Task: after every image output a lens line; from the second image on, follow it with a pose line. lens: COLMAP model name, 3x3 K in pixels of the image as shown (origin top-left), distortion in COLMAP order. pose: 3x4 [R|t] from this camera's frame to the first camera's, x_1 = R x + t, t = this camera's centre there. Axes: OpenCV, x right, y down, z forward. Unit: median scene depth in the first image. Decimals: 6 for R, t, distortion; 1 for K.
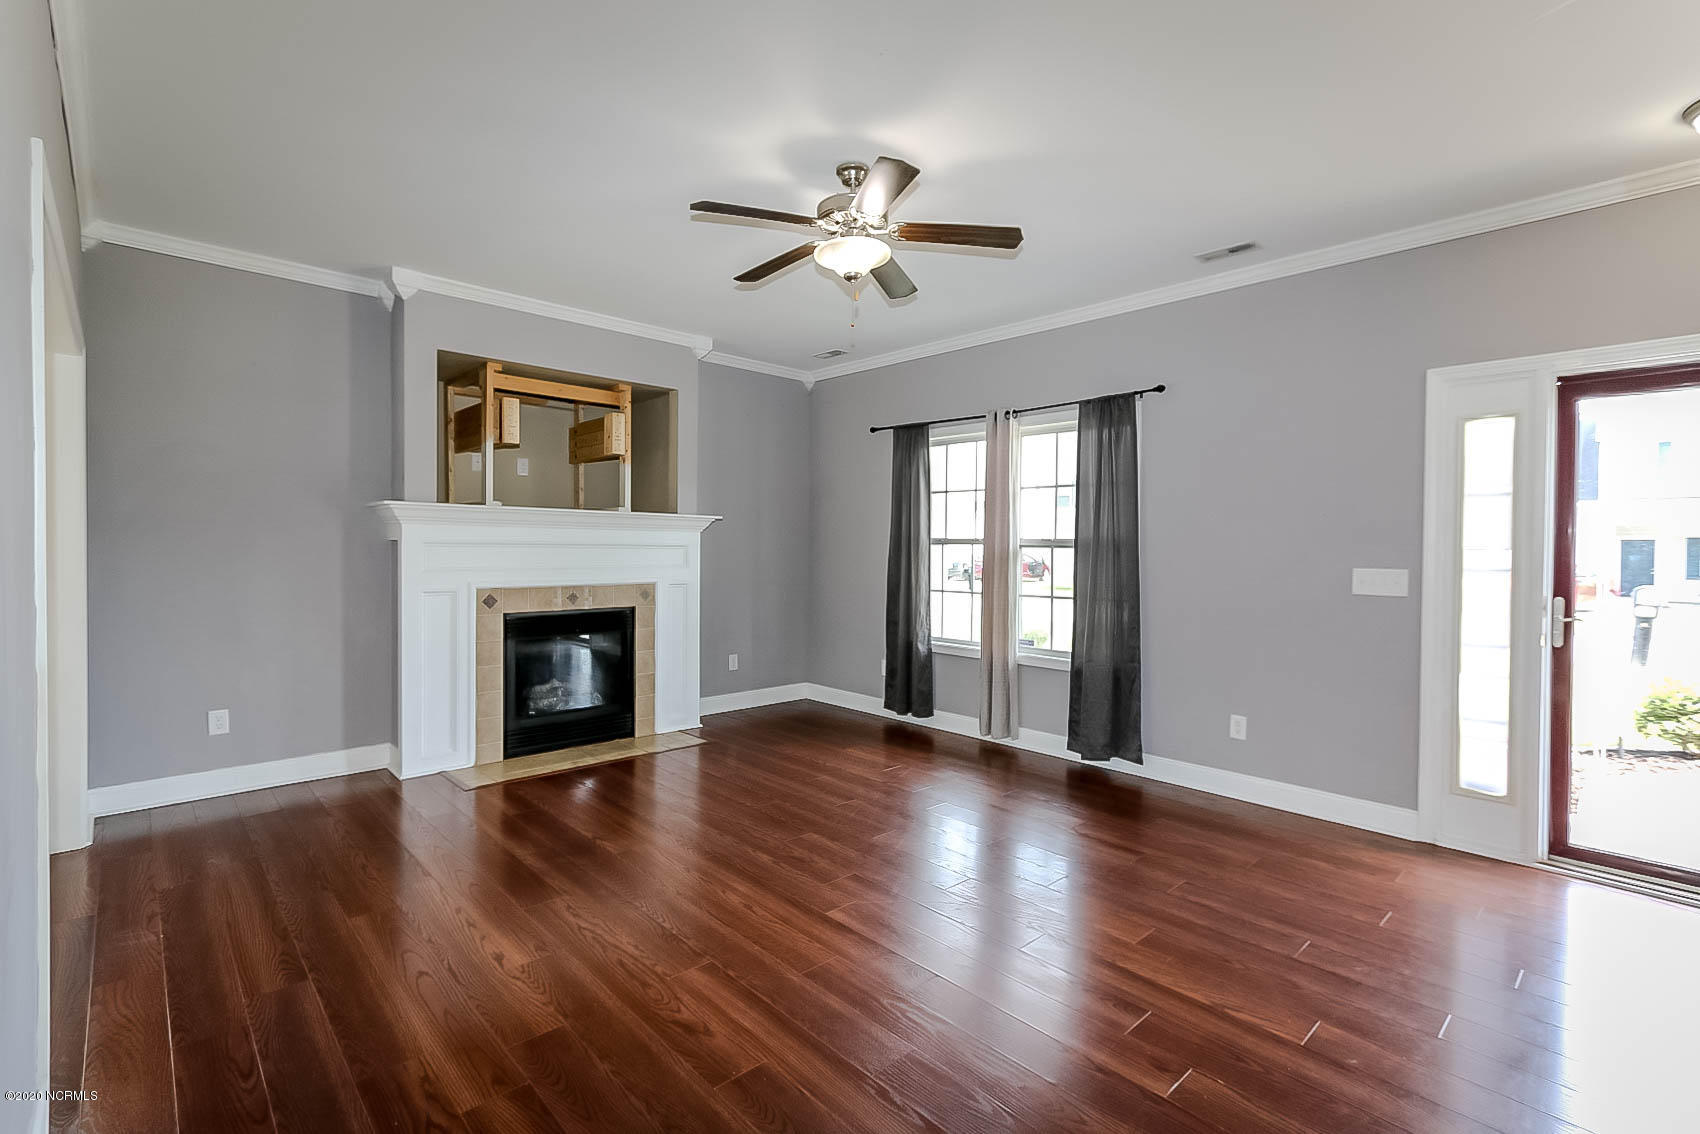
lens RADIAL K [[769.7, 0, 847.4], [0, 769.7, 559.3], [0, 0, 1]] dist [-0.000345, 0.002331]
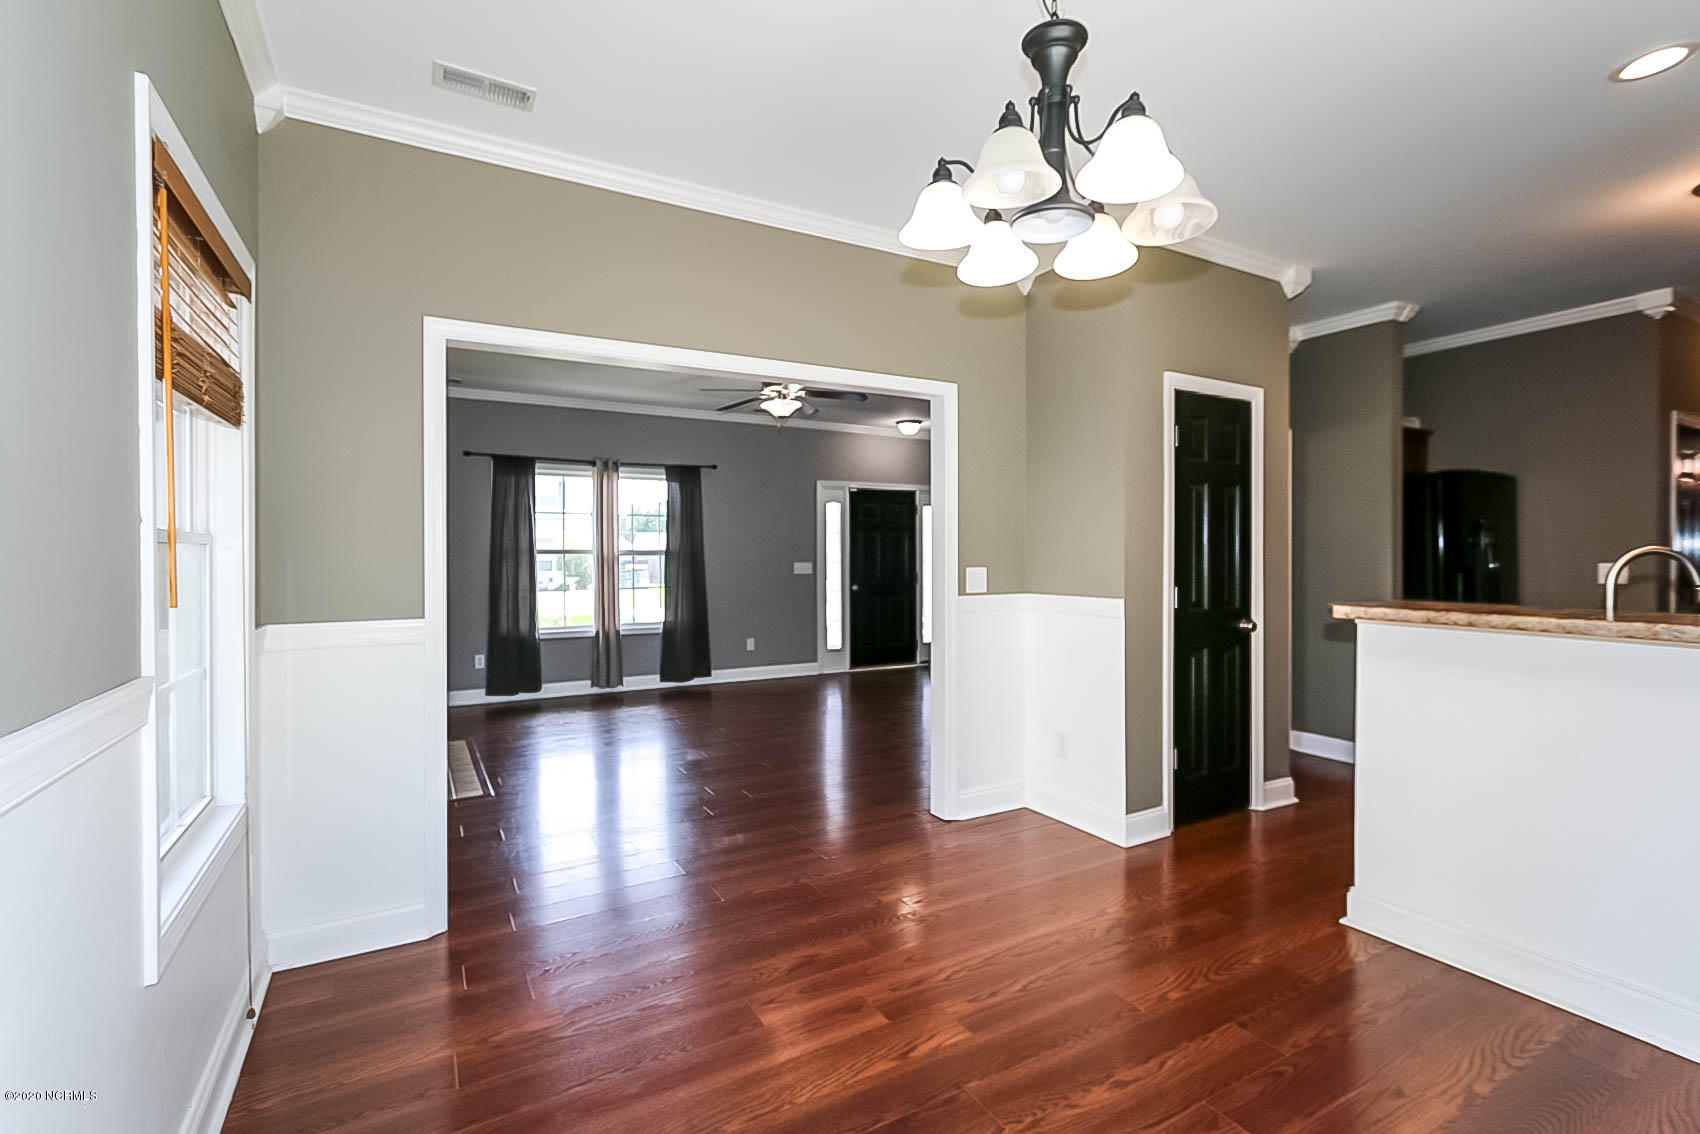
lens RADIAL K [[769.7, 0, 847.4], [0, 769.7, 559.3], [0, 0, 1]] dist [-0.000345, 0.002331]
pose [[0.239186, -0.015571, 0.970849, -1.141546], [0.024364, 0.999653, 0.010031, -0.012725], [-0.970668, 0.021254, 0.239482, 0.234164]]
